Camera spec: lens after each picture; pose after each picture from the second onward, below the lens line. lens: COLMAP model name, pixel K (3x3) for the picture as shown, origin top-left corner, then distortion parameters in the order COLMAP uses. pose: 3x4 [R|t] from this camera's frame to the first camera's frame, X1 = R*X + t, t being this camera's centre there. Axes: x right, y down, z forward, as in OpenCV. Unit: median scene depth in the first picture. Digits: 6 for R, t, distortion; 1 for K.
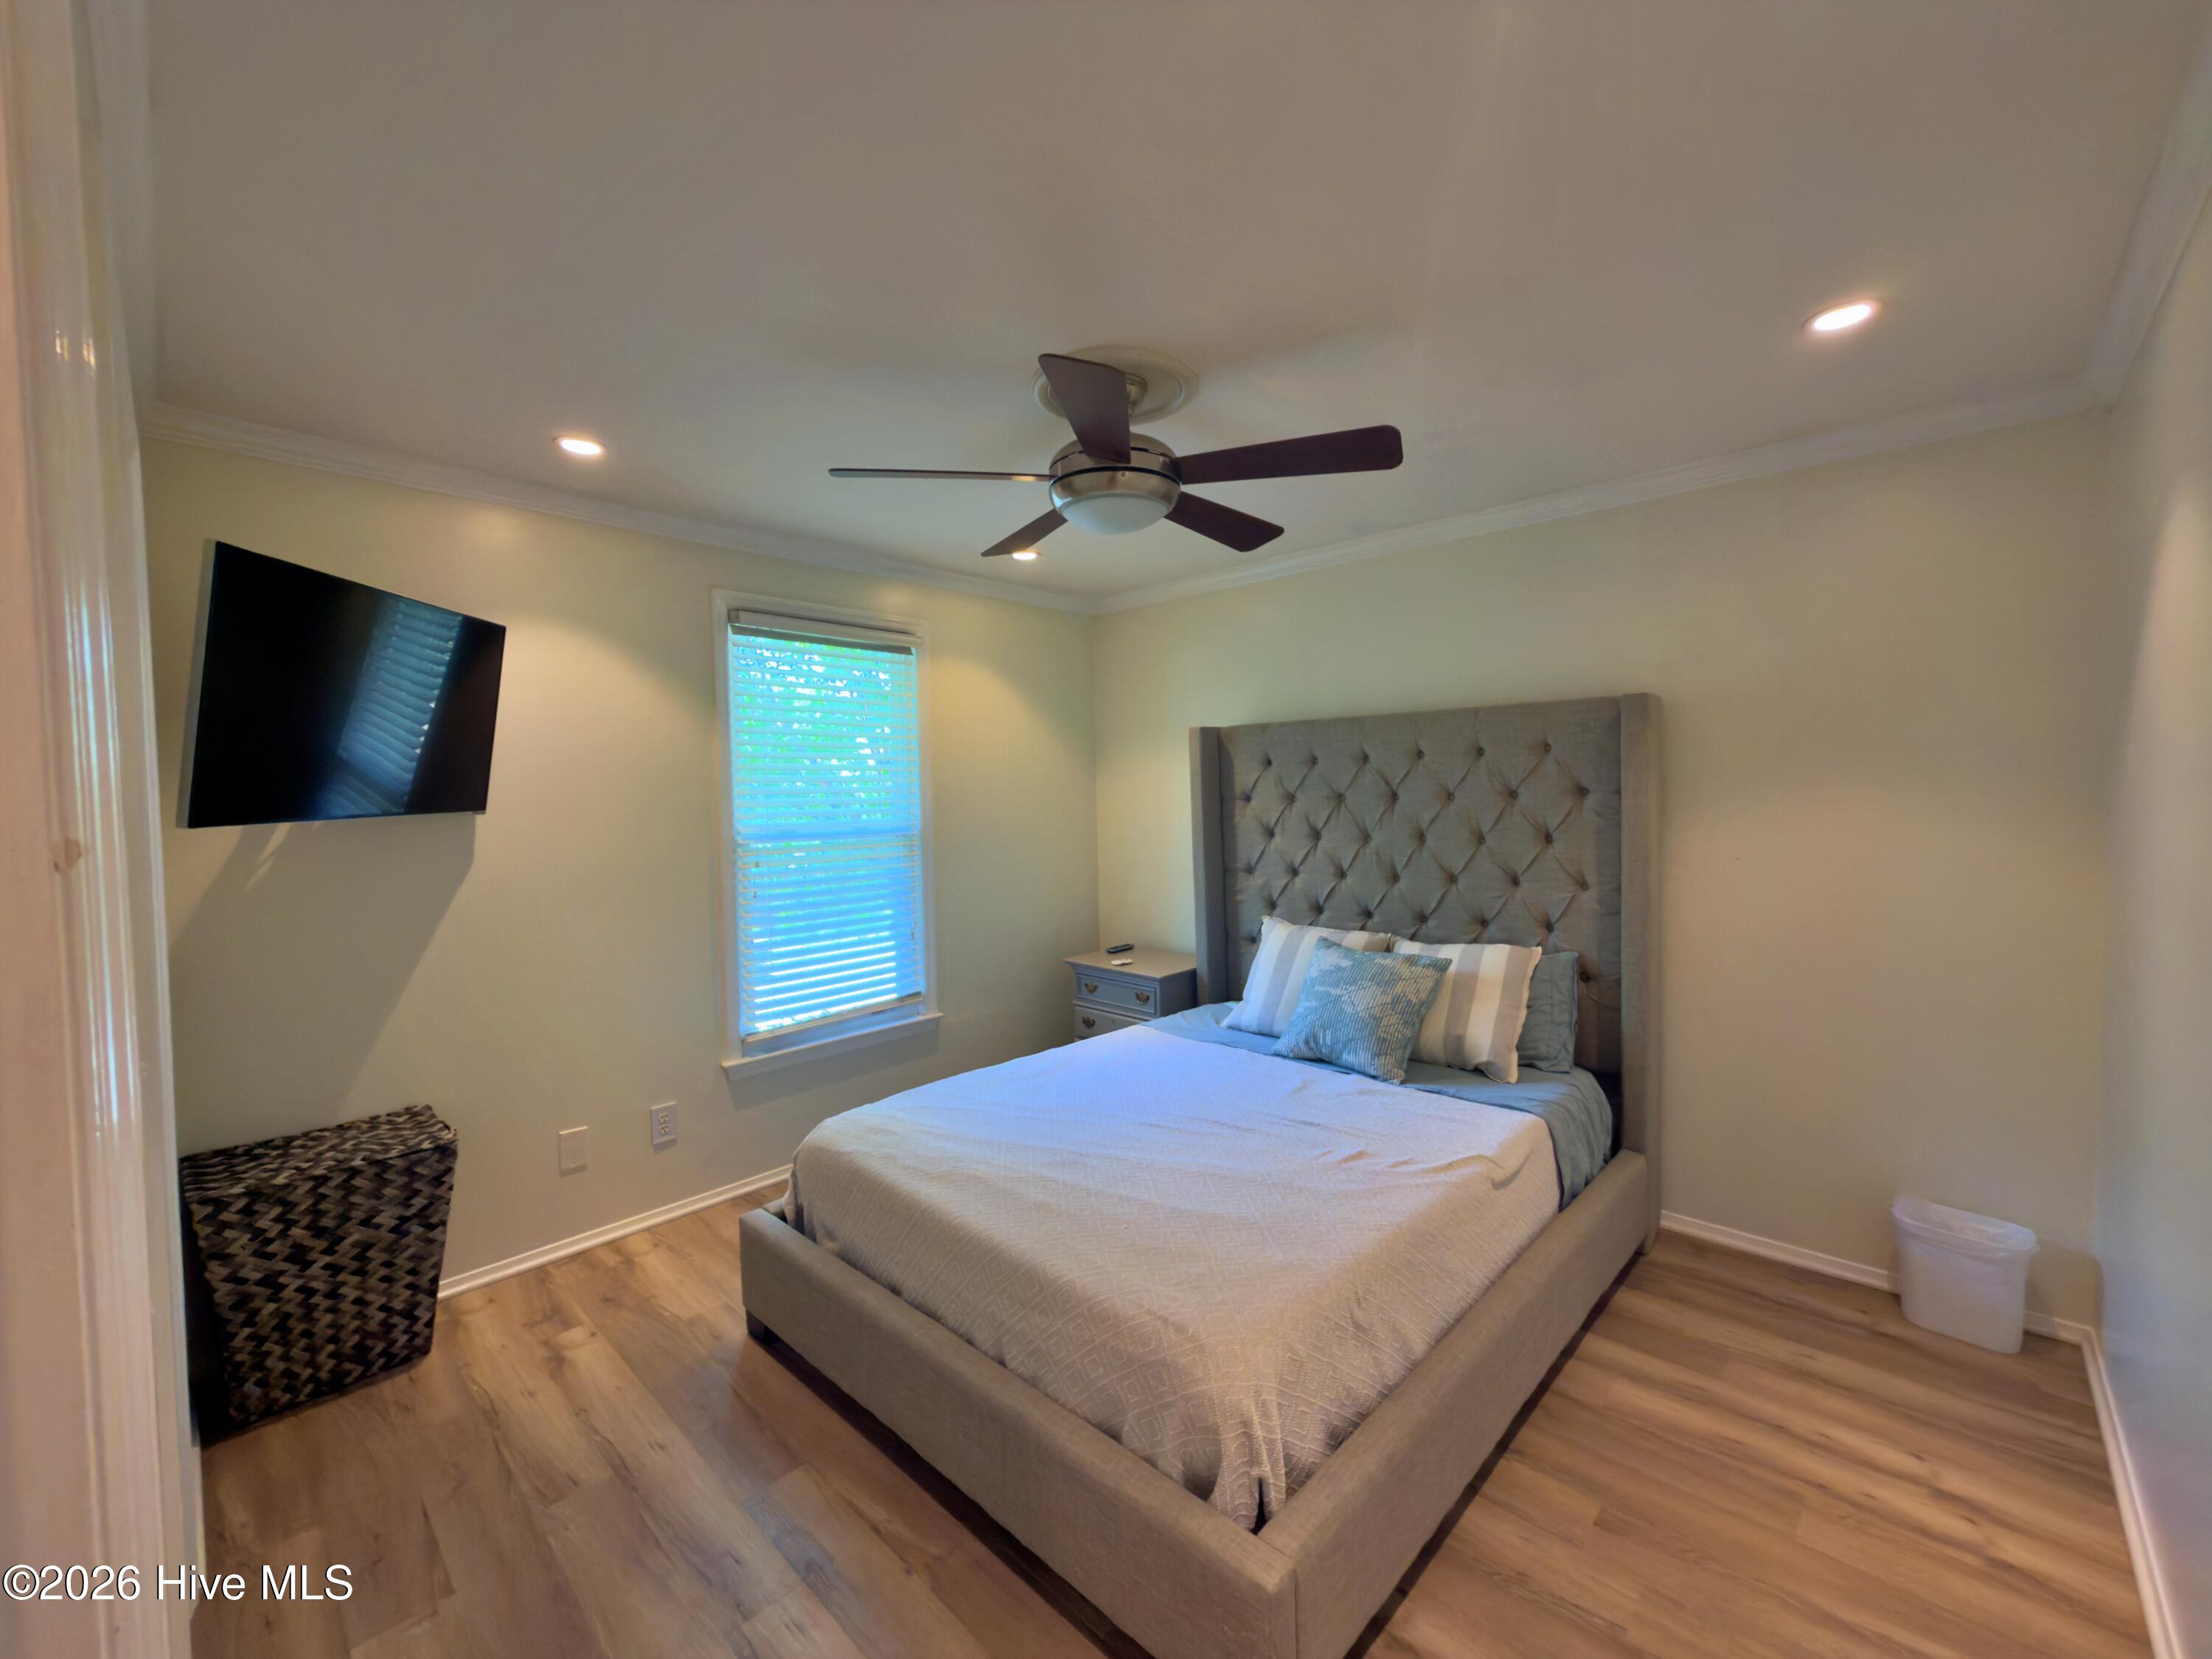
lens RADIAL K [[889.6, 0, 1104.2], [0, 889.6, 825.9], [0, 0, 1]] dist [0.000402, 0.001267]
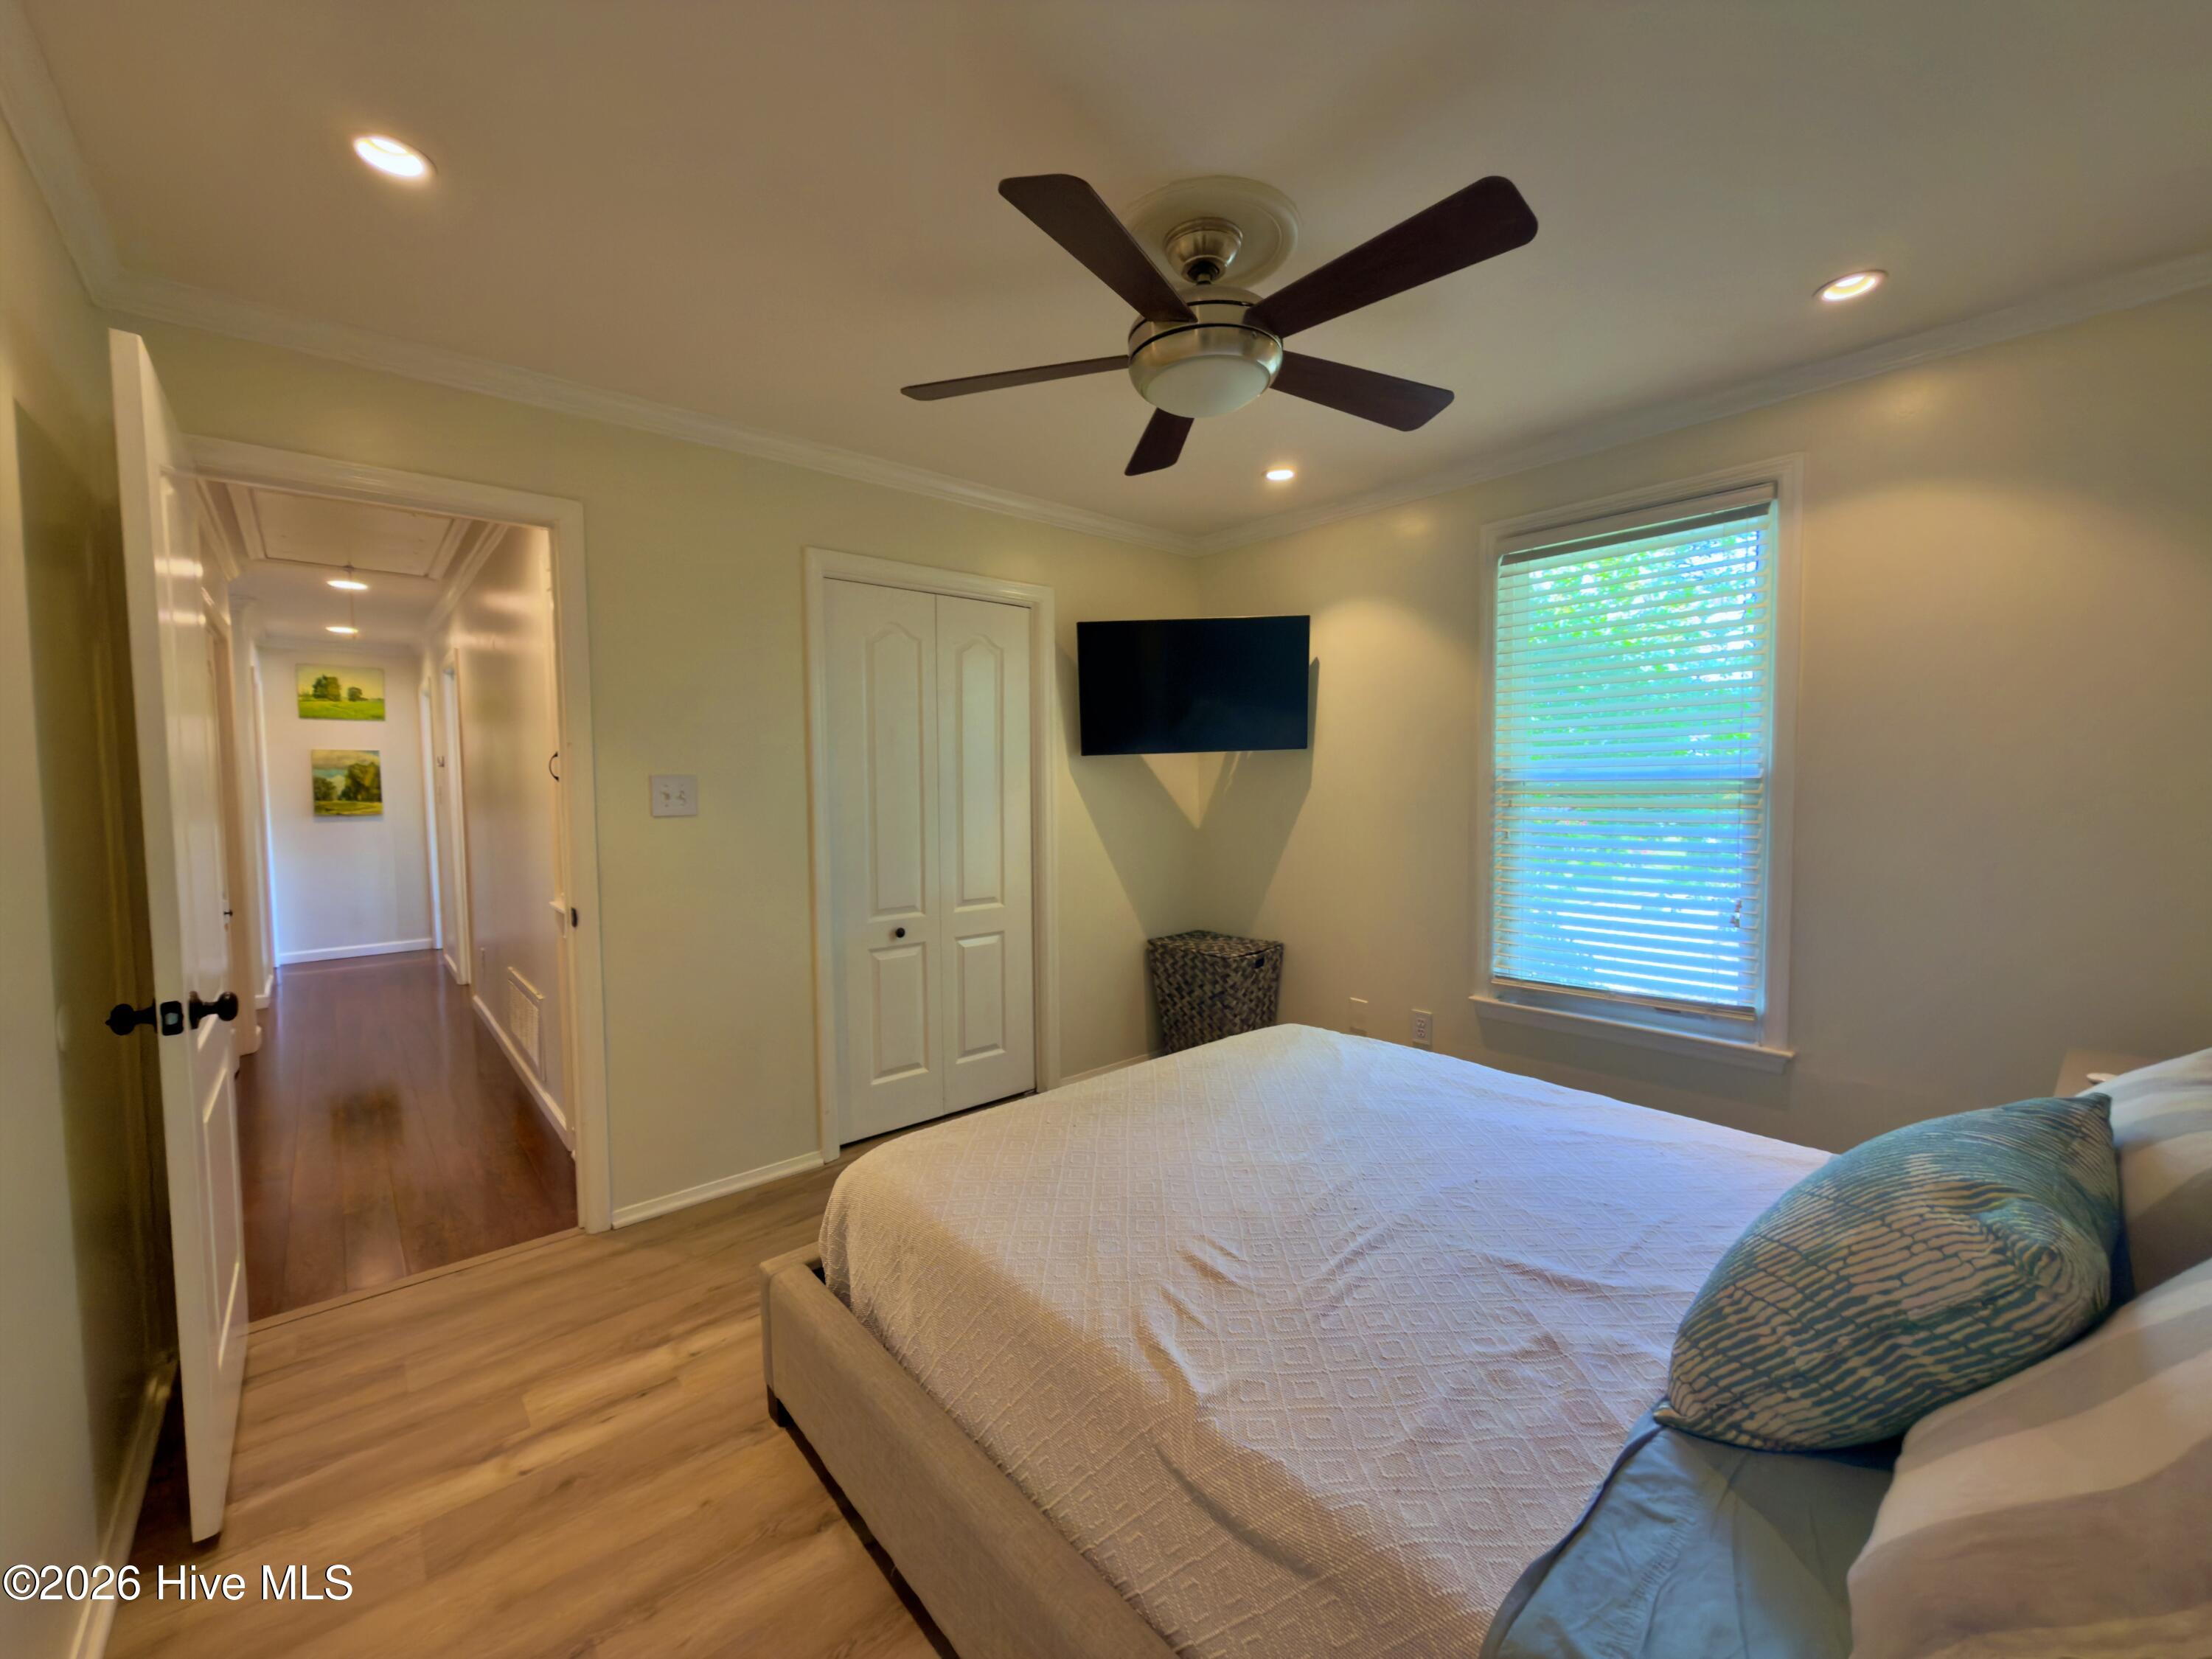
lens RADIAL K [[889.6, 0, 1104.2], [0, 889.6, 825.9], [0, 0, 1]] dist [0.000402, 0.001267]
pose [[-0.095985, 0.068637, -0.993014, 0.677229], [-0.022785, 0.997207, 0.071129, 0.010304], [0.995122, 0.029453, -0.094153, 0.739495]]
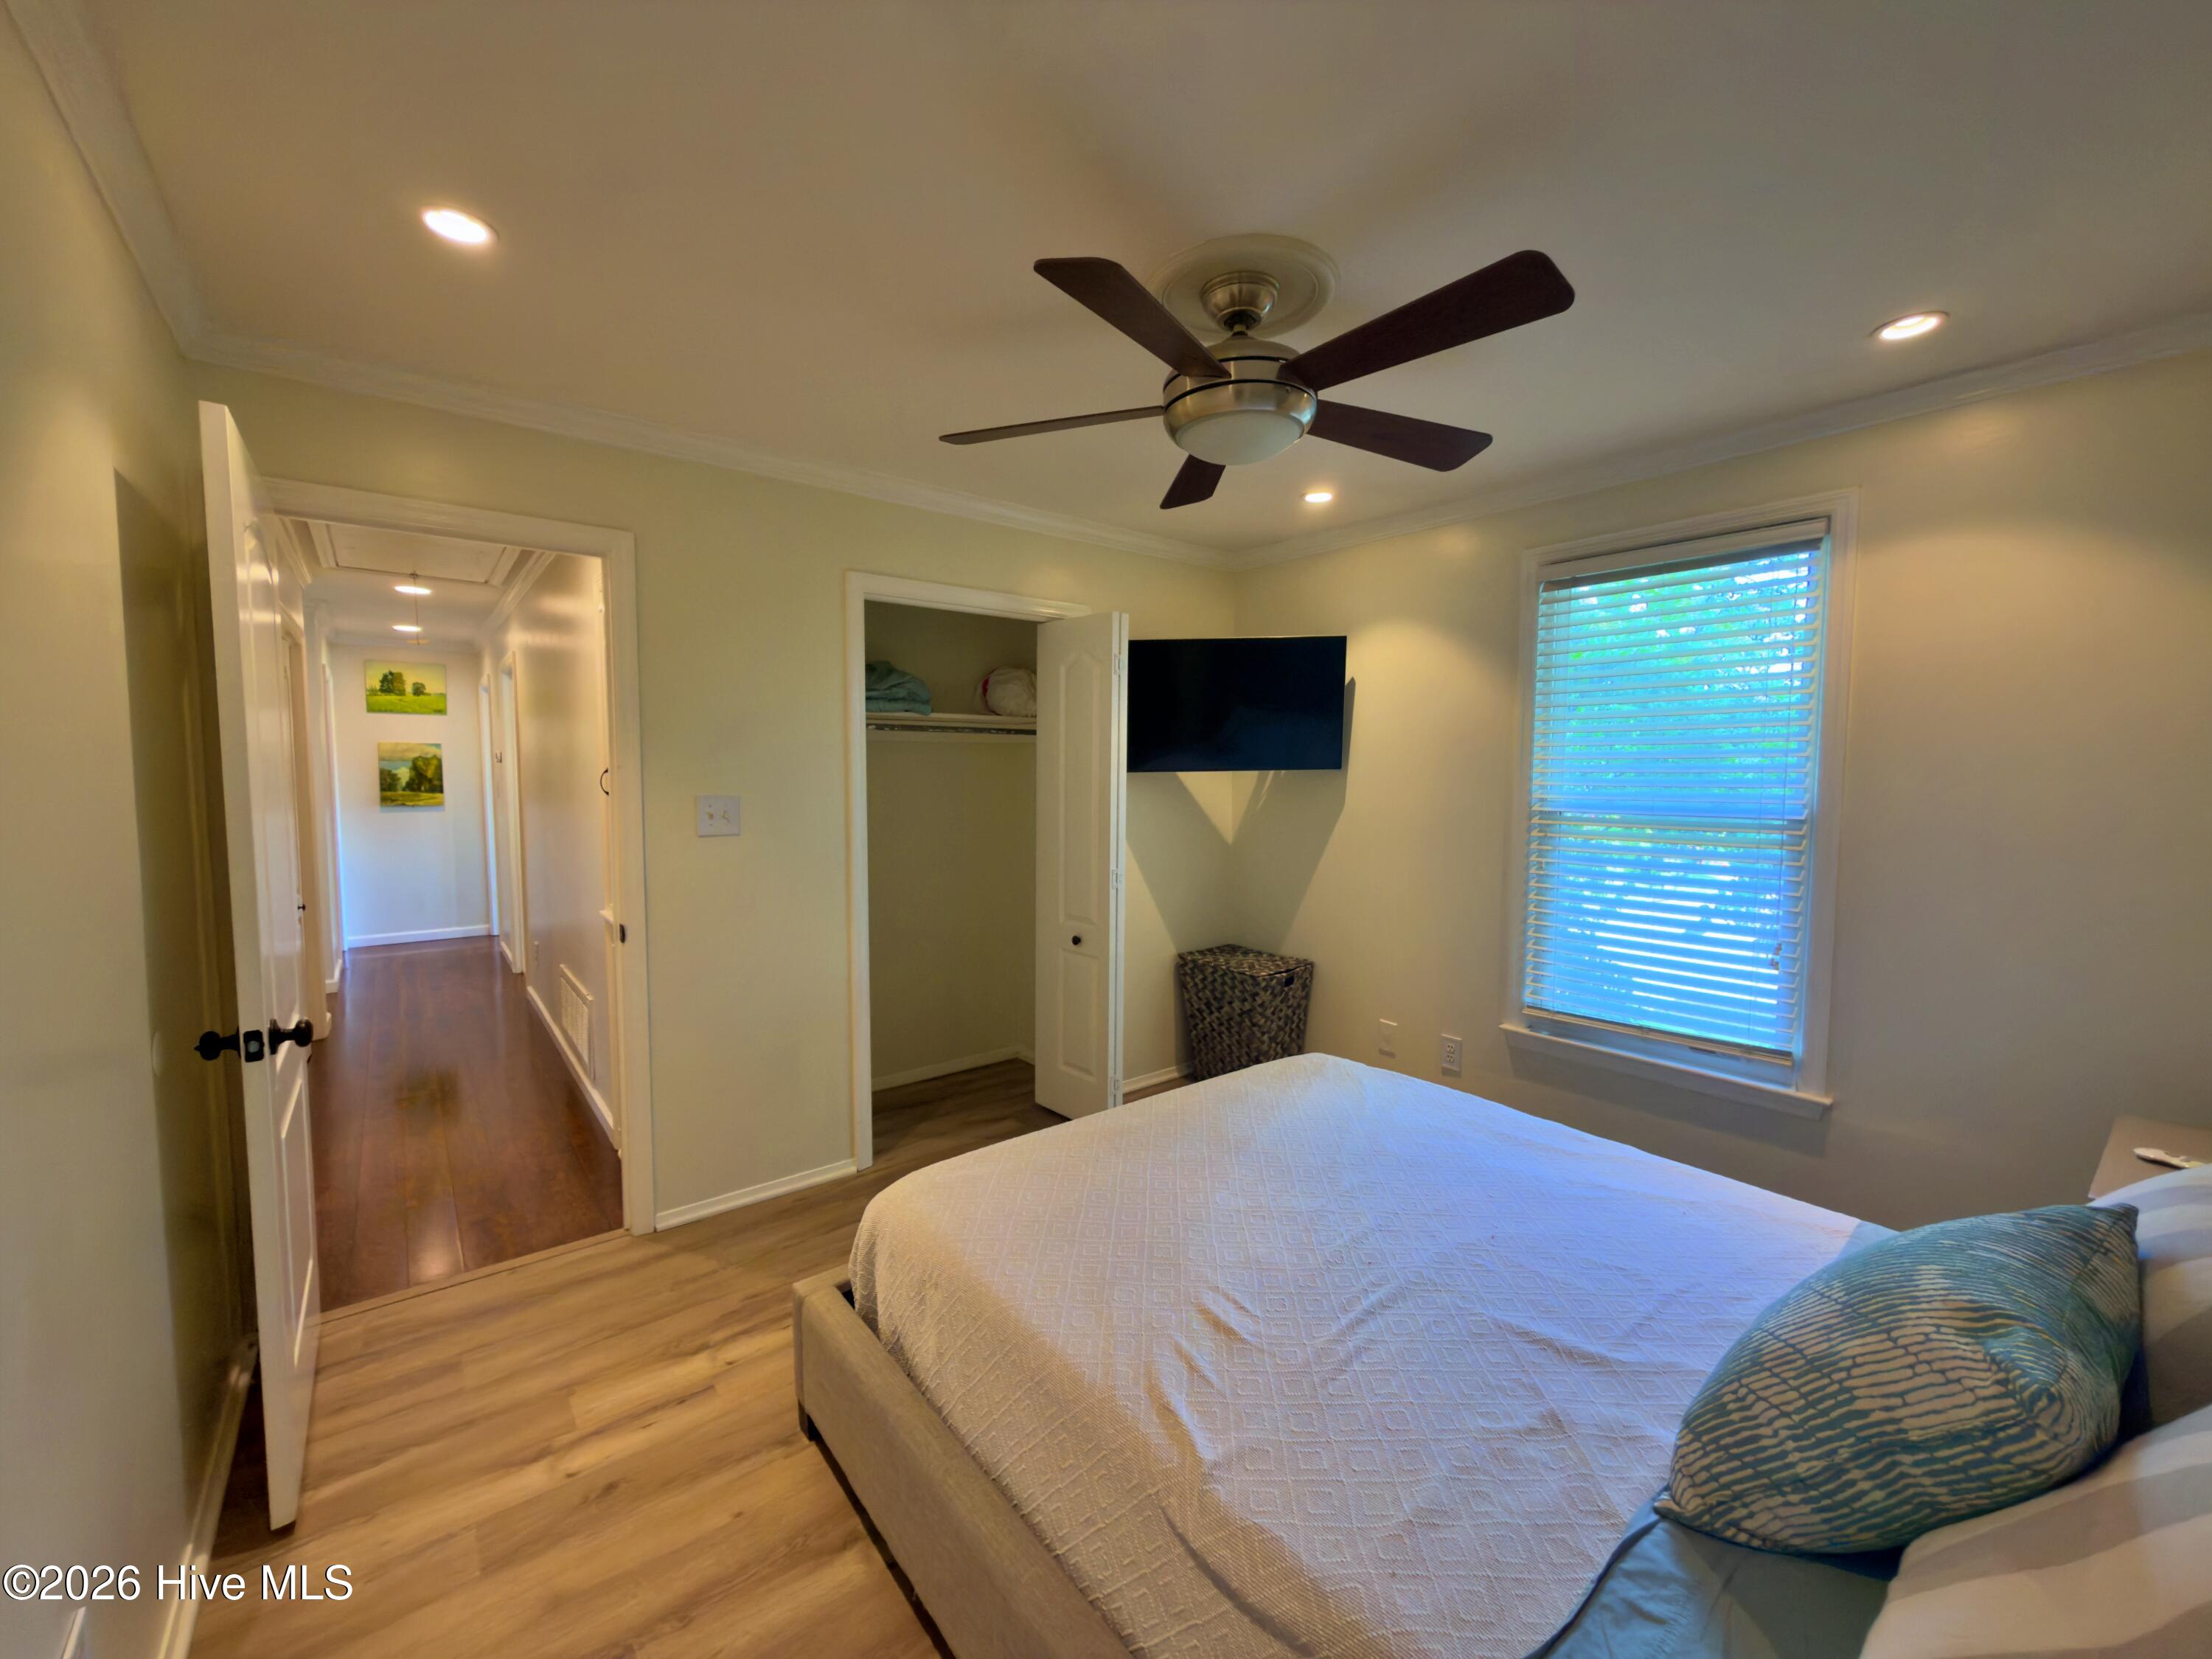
lens RADIAL K [[889.6, 0, 1104.2], [0, 889.6, 825.9], [0, 0, 1]] dist [0.000402, 0.001267]
pose [[-0.139485, 0.081646, -0.986852, 0.684382], [-0.036718, 0.995483, 0.087550, -0.033937], [0.989543, 0.048447, -0.135858, 0.746880]]
